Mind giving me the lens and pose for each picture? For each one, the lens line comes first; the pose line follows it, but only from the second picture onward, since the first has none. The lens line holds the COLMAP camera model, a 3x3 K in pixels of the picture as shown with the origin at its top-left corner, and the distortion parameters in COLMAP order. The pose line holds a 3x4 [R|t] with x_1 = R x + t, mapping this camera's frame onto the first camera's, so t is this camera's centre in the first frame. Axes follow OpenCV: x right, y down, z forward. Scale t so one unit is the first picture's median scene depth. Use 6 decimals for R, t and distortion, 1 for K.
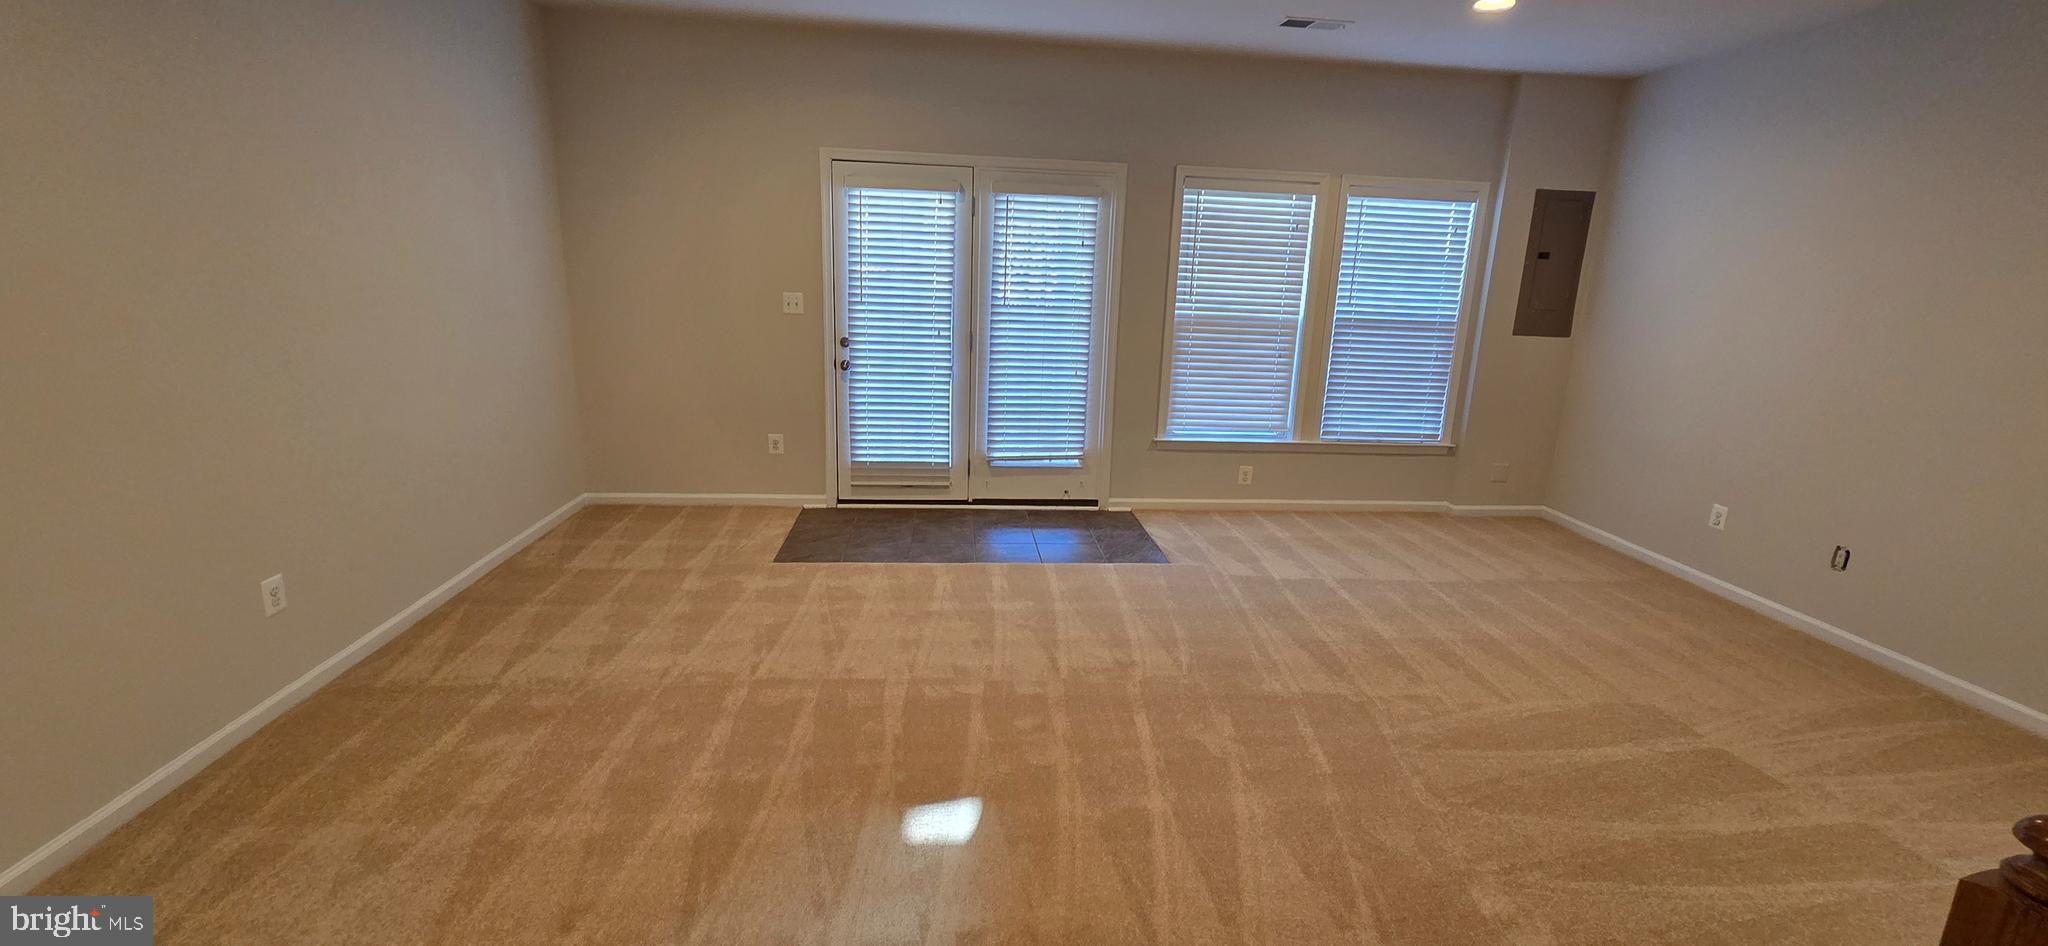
lens RADIAL K [[848.0, 0, 1032.2], [0, 848.0, 462.4], [0, 0, 1]] dist [0.007724, -0.000079]
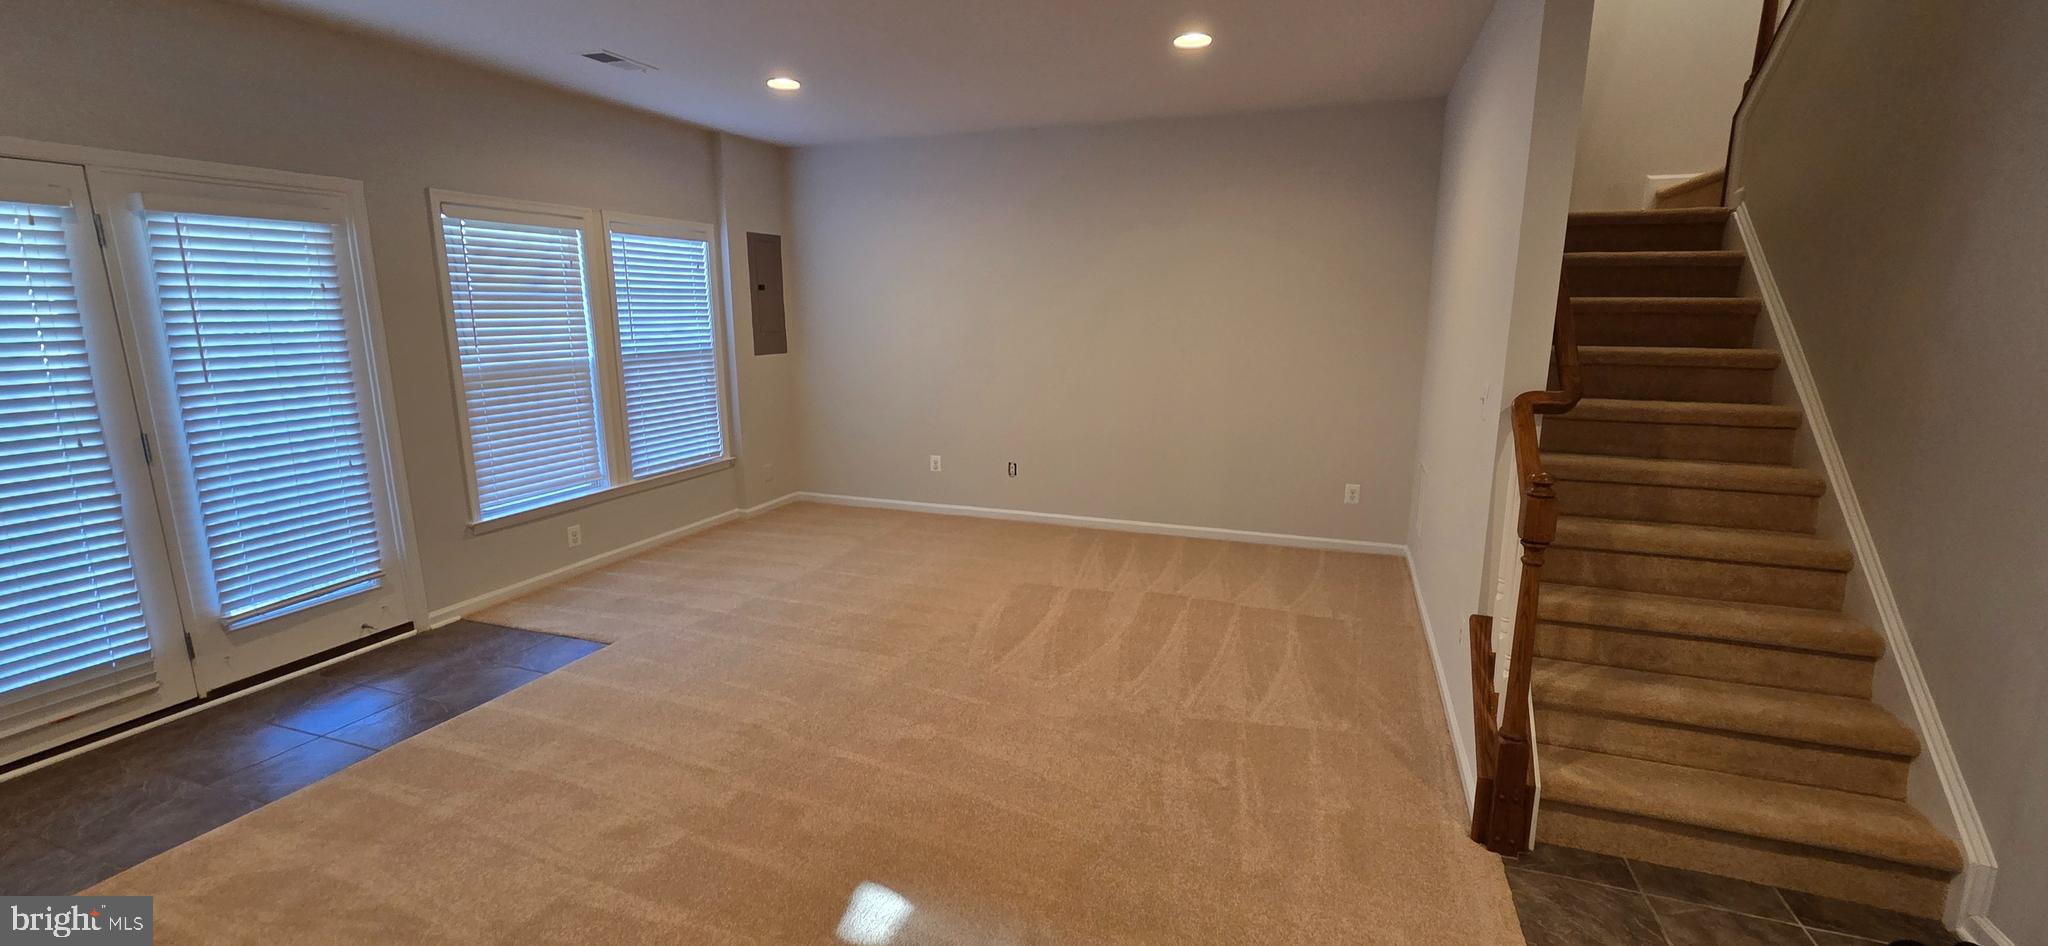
lens RADIAL K [[845.4, 0, 1024.0], [0, 845.4, 473.0], [0, 0, 1]] dist [0.003424, -0.000489]
pose [[0.439599, -0.217281, 0.871517, -0.332323], [0.227215, 0.965641, 0.126138, -0.058338], [-0.868980, 0.142572, 0.473864, 0.156452]]
